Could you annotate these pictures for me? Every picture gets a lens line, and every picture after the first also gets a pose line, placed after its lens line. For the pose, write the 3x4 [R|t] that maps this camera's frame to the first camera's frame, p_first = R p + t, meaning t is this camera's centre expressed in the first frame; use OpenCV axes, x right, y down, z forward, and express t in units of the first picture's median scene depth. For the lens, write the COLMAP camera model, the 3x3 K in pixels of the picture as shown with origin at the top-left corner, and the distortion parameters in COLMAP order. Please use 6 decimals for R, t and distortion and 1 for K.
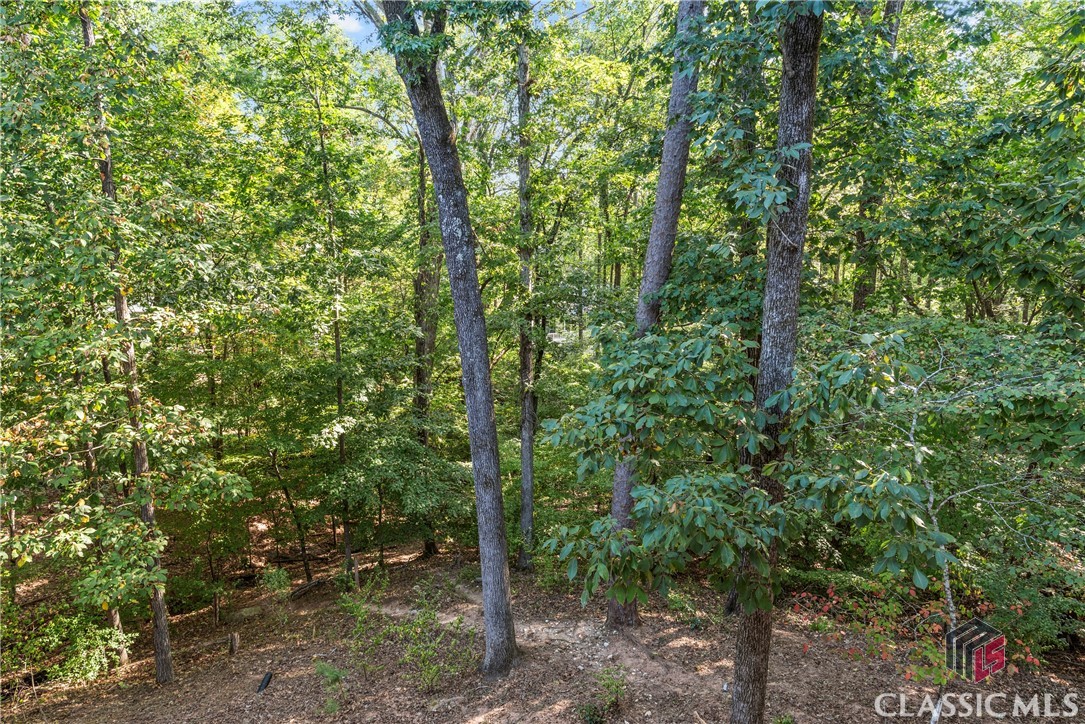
lens RADIAL K [[632.8, 0, 561.3], [0, 632.8, 394.6], [0, 0, 1]] dist [0.003432, 0.001030]
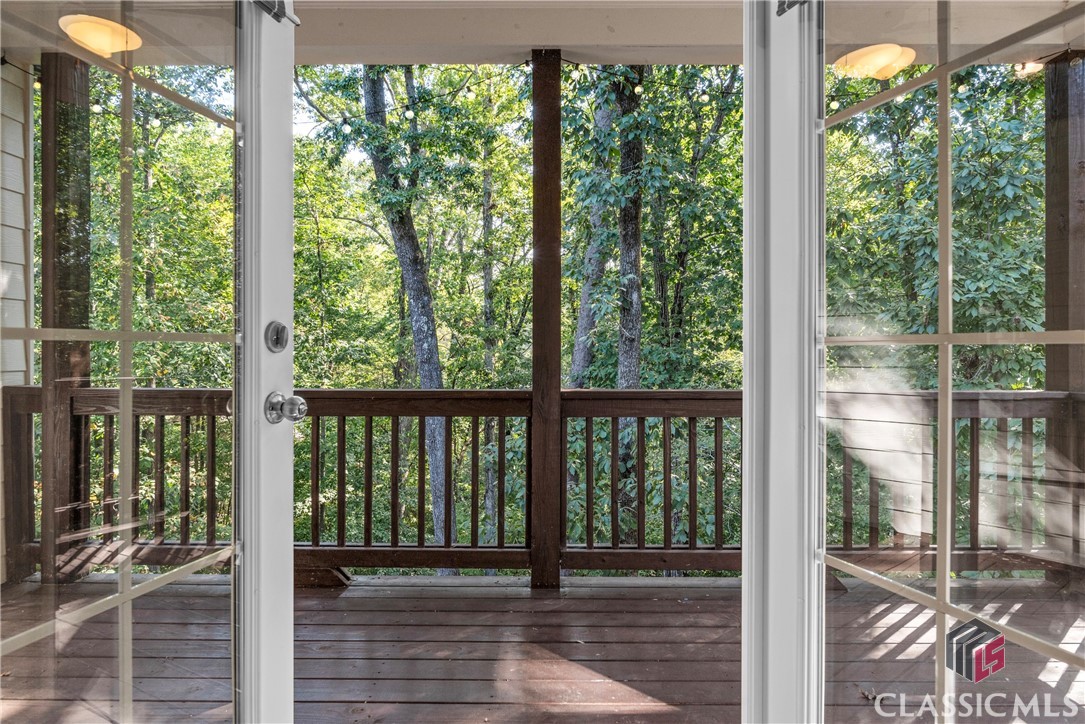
lens RADIAL K [[635.6, 0, 542.1], [0, 635.6, 393.7], [0, 0, 1]] dist [-0.002267, -0.000816]
pose [[0.999999, -0.001206, -0.000106, 0.036005], [0.001178, 0.989987, -0.141155, 0.029157], [0.000275, 0.141154, 0.989988, -0.125745]]
